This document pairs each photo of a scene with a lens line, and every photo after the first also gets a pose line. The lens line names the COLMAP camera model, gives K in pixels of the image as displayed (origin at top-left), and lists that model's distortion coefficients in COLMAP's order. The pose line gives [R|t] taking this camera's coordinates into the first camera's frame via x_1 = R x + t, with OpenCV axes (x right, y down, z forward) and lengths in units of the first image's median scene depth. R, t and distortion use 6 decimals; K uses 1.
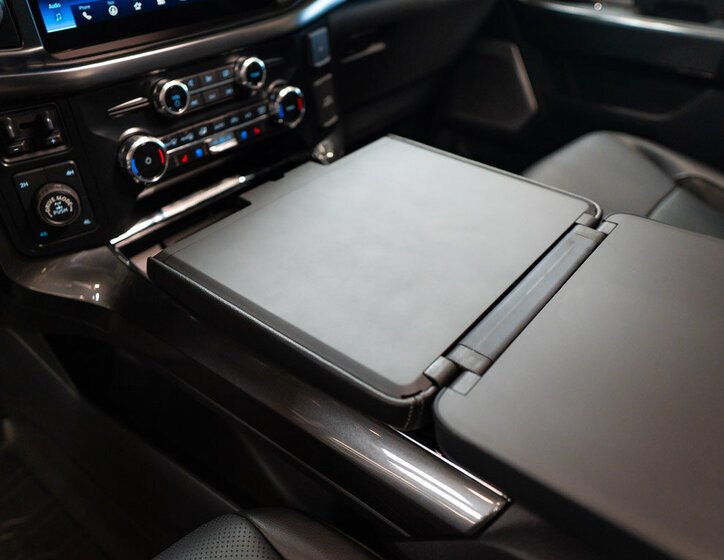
lens RADIAL K [[581.8, 0, 360.2], [0, 581.8, 284.9], [0, 0, 1]] dist [-0.011293, -0.020080]
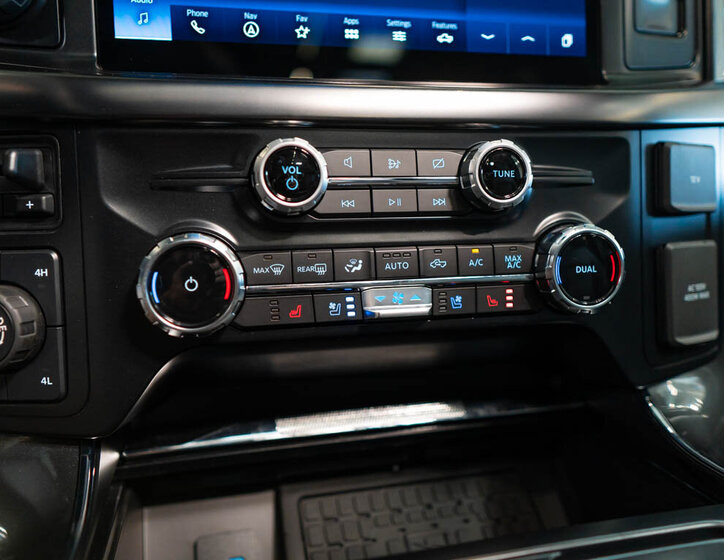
lens RADIAL K [[581.8, 0, 358.4], [0, 581.8, 276.6], [0, 0, 1]] dist [-0.011293, -0.020080]
pose [[0.789076, 0.089147, -0.607793, 0.012590], [-0.356584, 0.872128, -0.335022, -0.119210], [0.500207, 0.481087, 0.719964, 0.767231]]
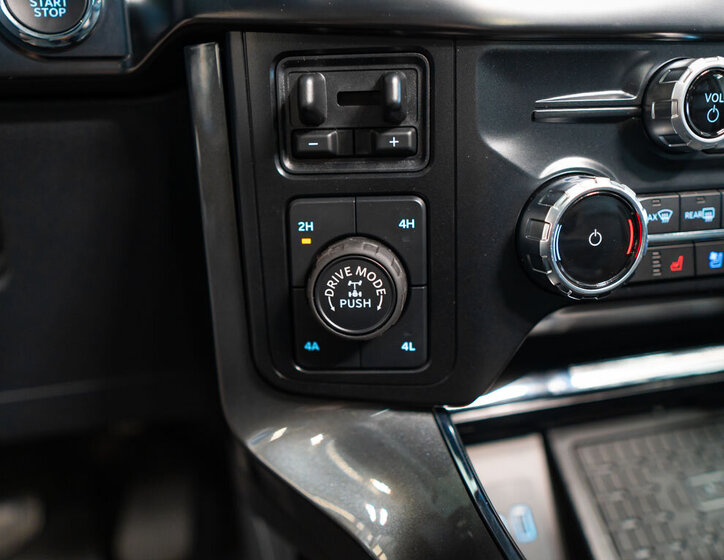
lens RADIAL K [[581.8, 0, 364.6], [0, 581.8, 281.4], [0, 0, 1]] dist [-0.011293, -0.020080]
pose [[0.789785, 0.188289, -0.583769, -0.266601], [-0.349850, 0.920014, -0.176574, -0.068834], [0.503829, 0.343688, 0.792487, 0.653714]]
